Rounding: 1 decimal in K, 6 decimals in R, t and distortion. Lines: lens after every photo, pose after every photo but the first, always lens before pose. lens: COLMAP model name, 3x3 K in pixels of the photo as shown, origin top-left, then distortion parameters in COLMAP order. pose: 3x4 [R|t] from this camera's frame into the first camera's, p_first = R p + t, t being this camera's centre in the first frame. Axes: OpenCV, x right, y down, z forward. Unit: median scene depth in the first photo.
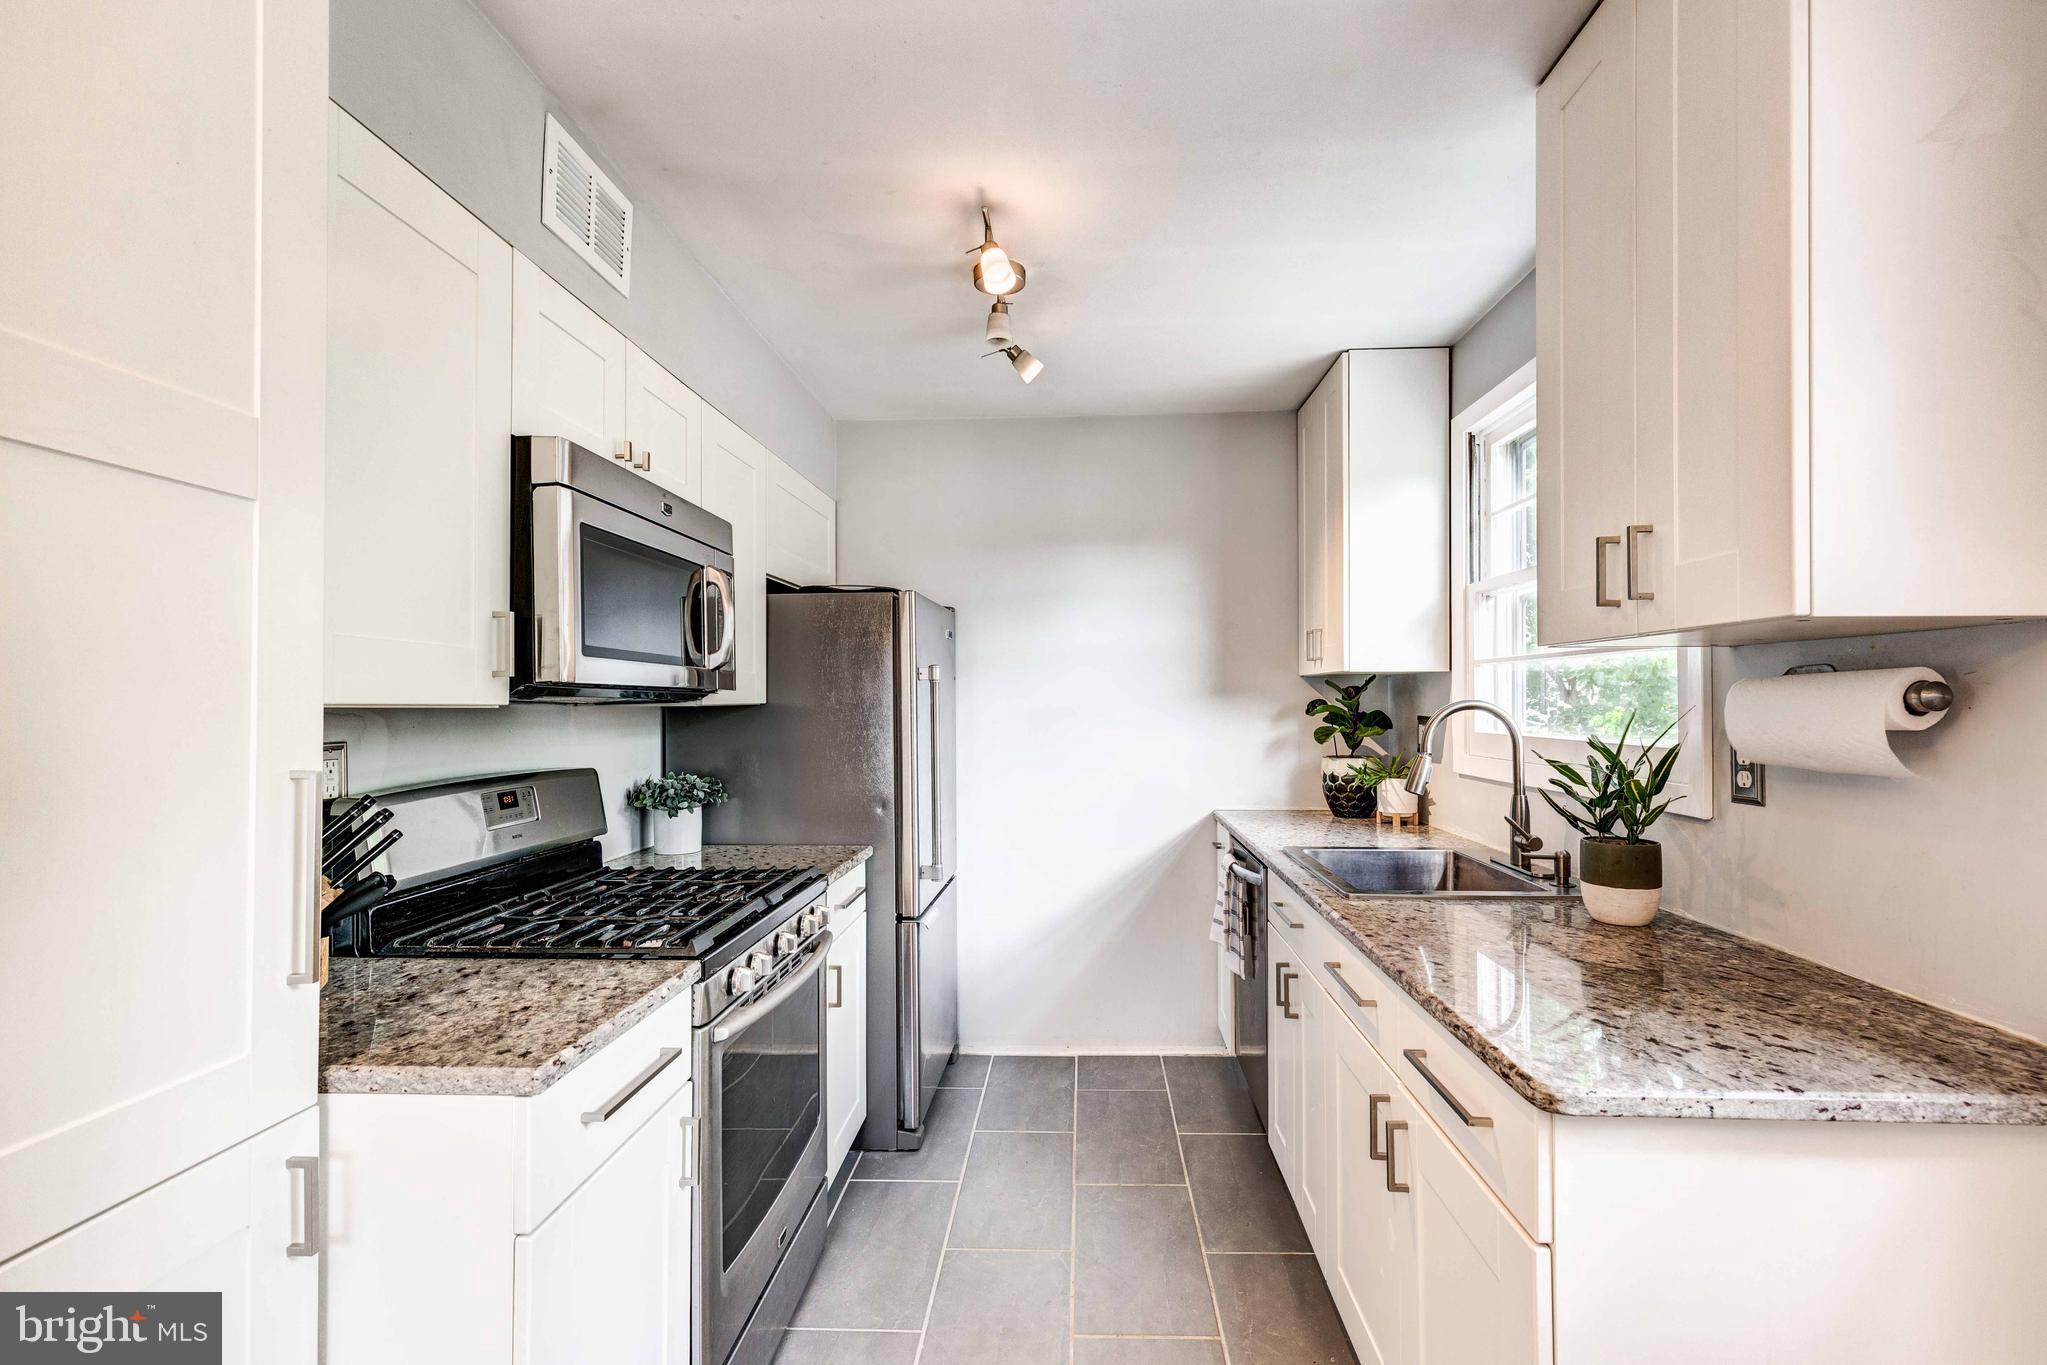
lens RADIAL K [[933.2, 0, 1027.4], [0, 933.2, 690.1], [0, 0, 1]] dist [0.012489, -0.001253]
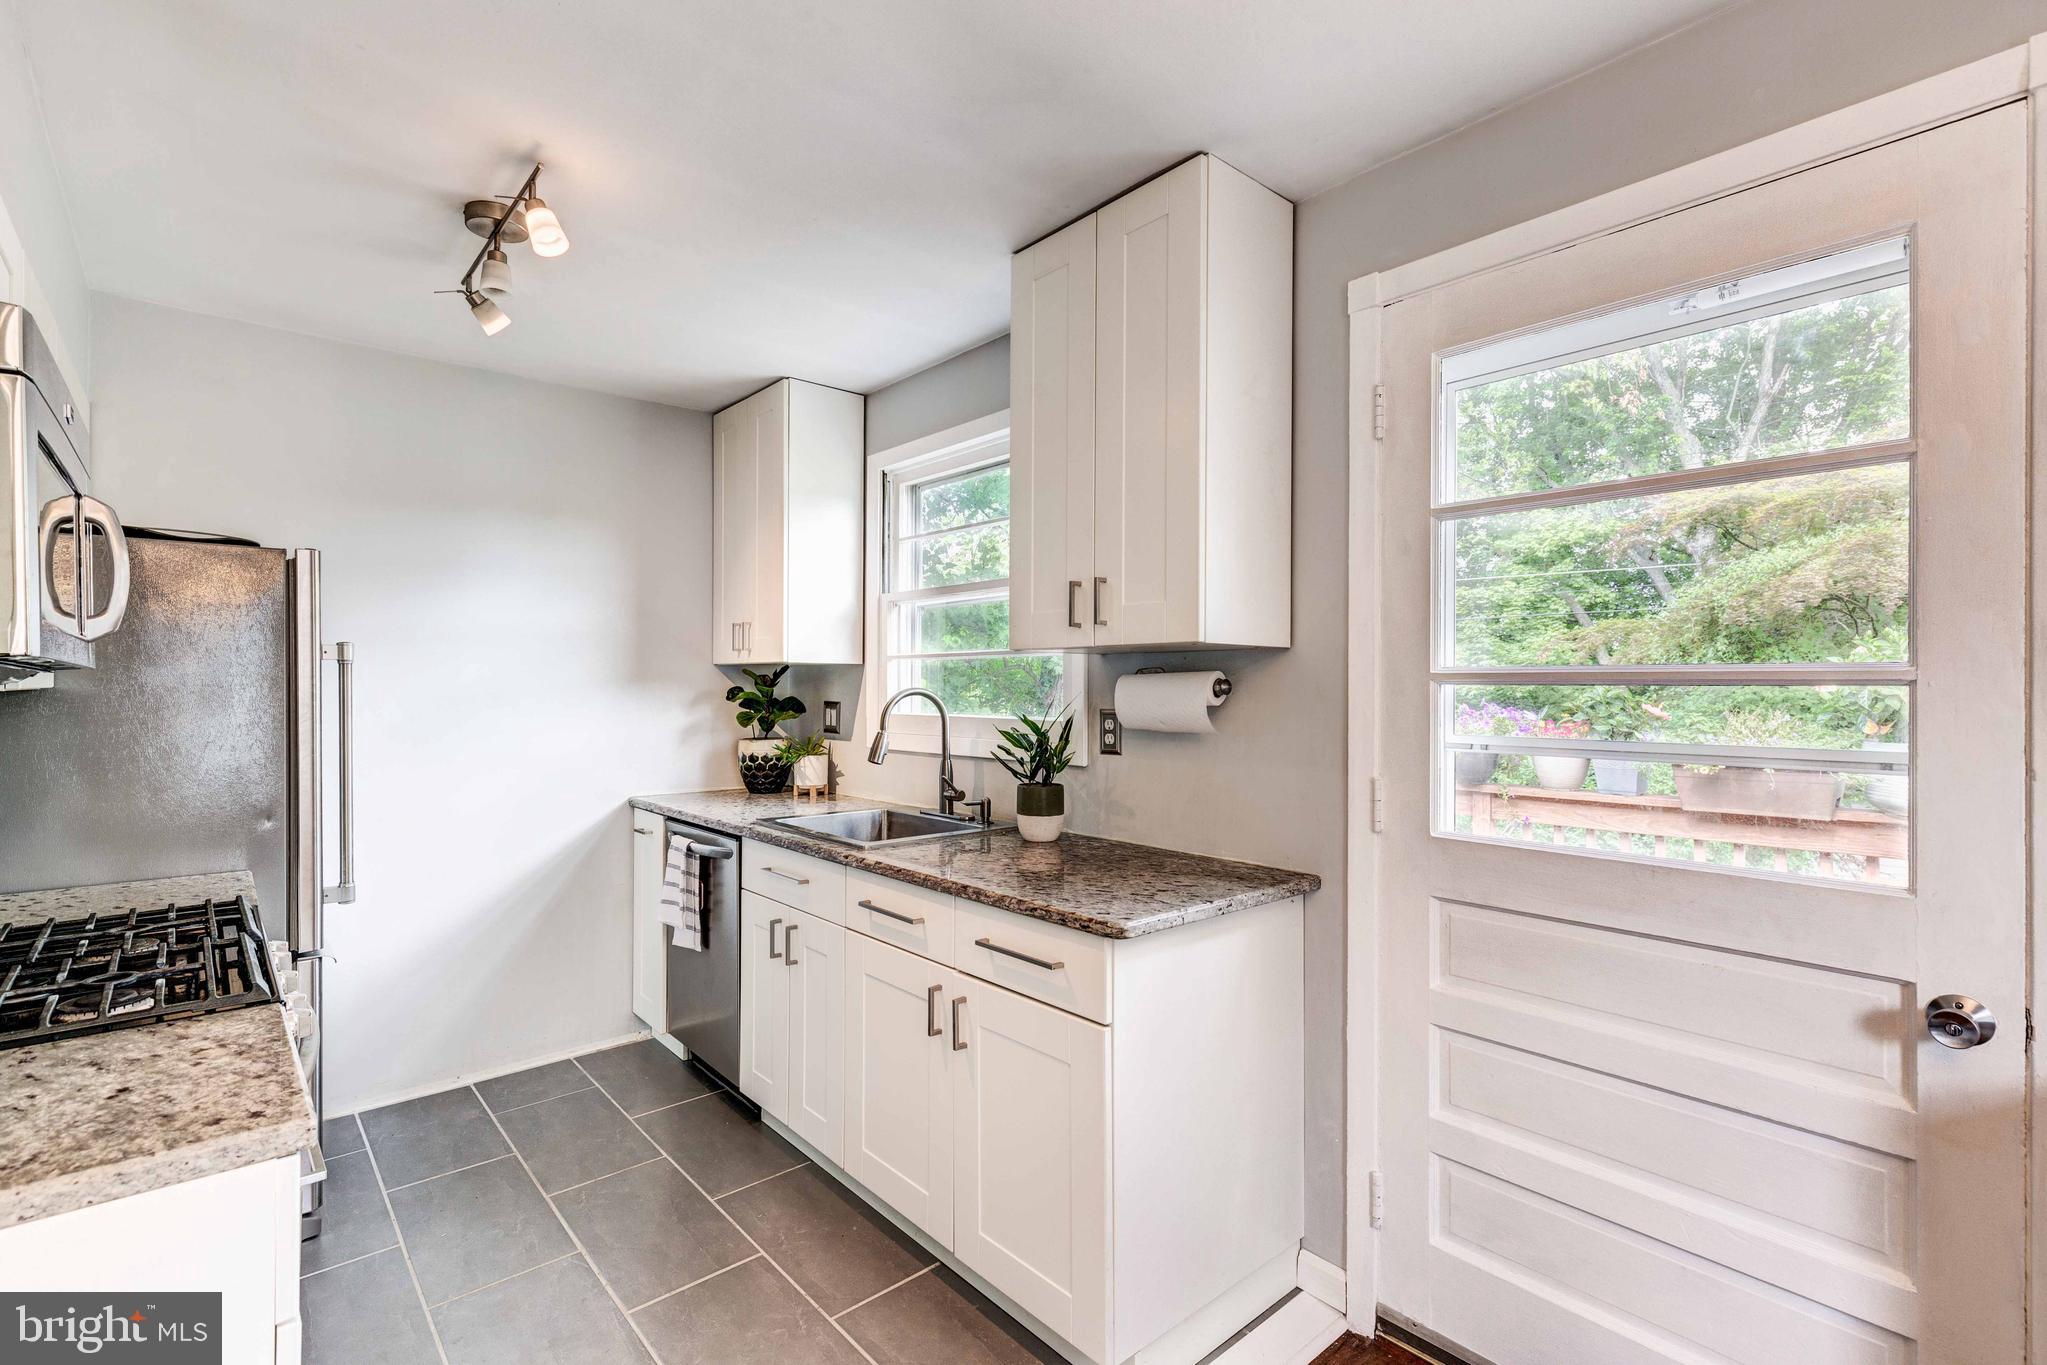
lens RADIAL K [[933.2, 0, 1032.4], [0, 933.2, 676.6], [0, 0, 1]] dist [0.012489, -0.001253]
pose [[0.718510, 0.014431, 0.695367, -0.338069], [-0.012870, 0.999889, -0.007452, 0.002850], [-0.695398, -0.003595, 0.718616, -0.030044]]
